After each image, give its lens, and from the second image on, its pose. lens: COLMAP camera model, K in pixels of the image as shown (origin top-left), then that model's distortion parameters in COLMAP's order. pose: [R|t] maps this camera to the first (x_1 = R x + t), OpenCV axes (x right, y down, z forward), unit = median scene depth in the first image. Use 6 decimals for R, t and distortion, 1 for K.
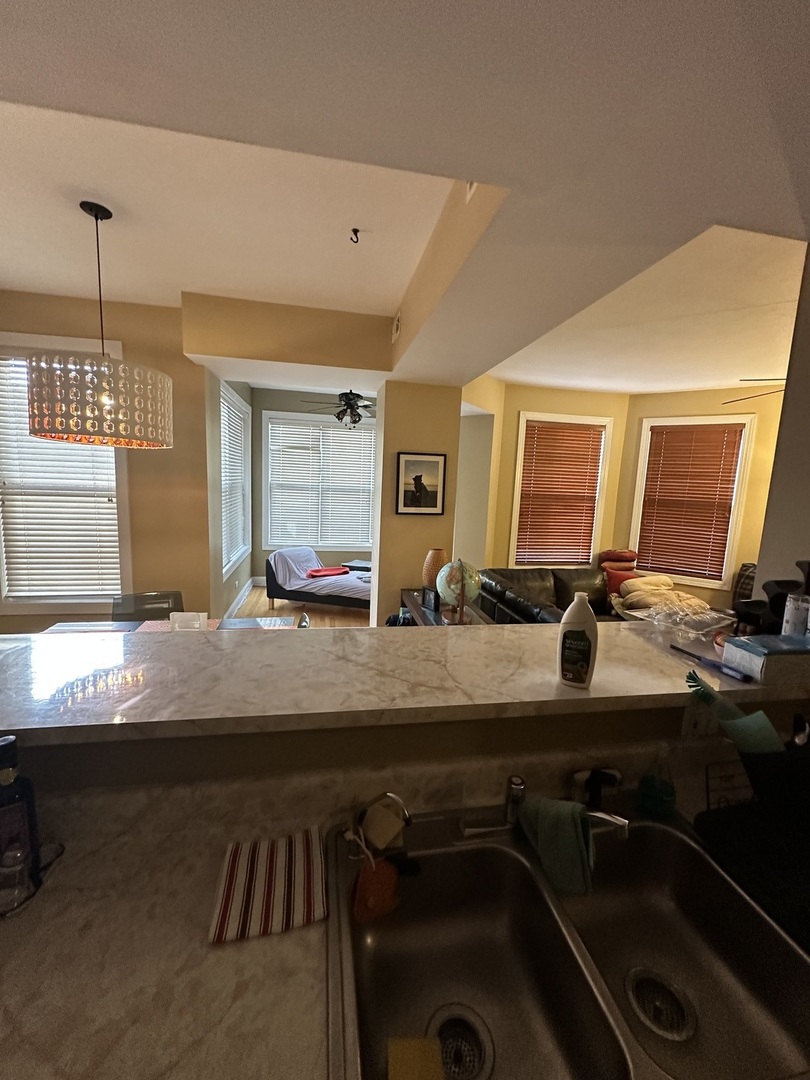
lens RADIAL K [[430.1, 0, 406.9], [0, 430.1, 540.1], [0, 0, 1]] dist [-0.000561, 0.000291]
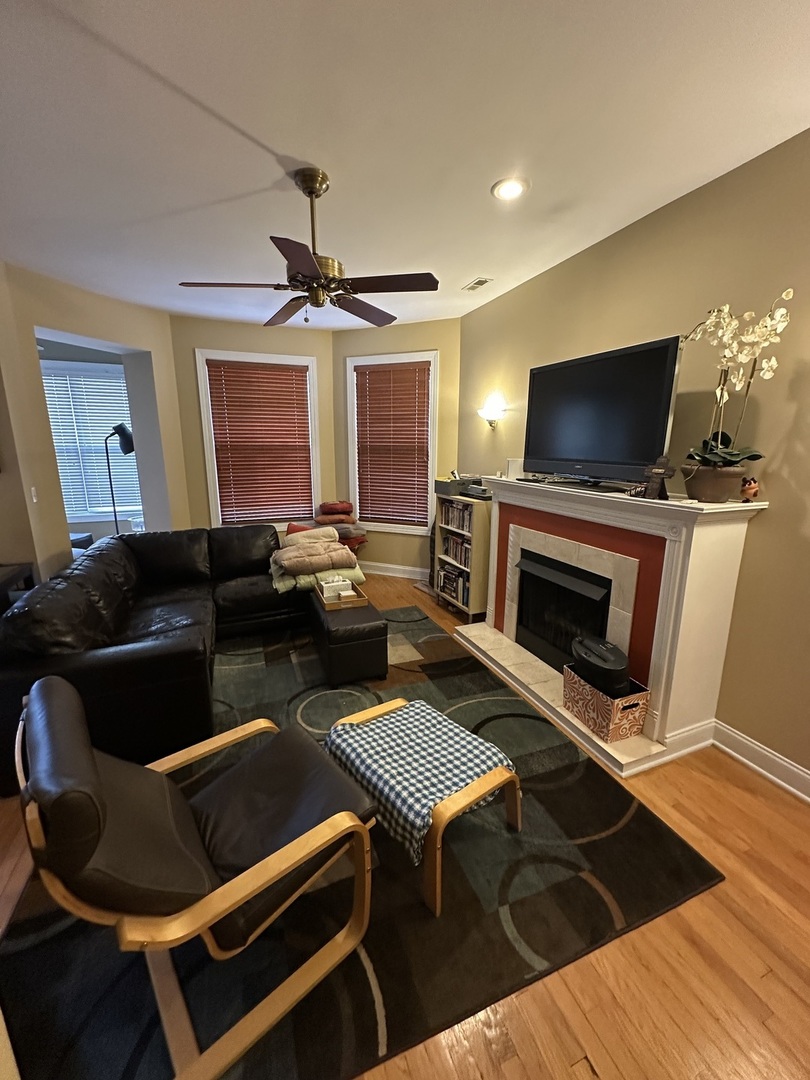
lens RADIAL K [[430.1, 0, 402.2], [0, 430.1, 538.5], [0, 0, 1]] dist [-0.000561, 0.000291]
pose [[0.979186, -0.079289, 0.186838, 0.462637], [0.062749, 0.993701, 0.092847, 0.024414], [-0.193023, -0.079190, 0.977993, 0.044595]]
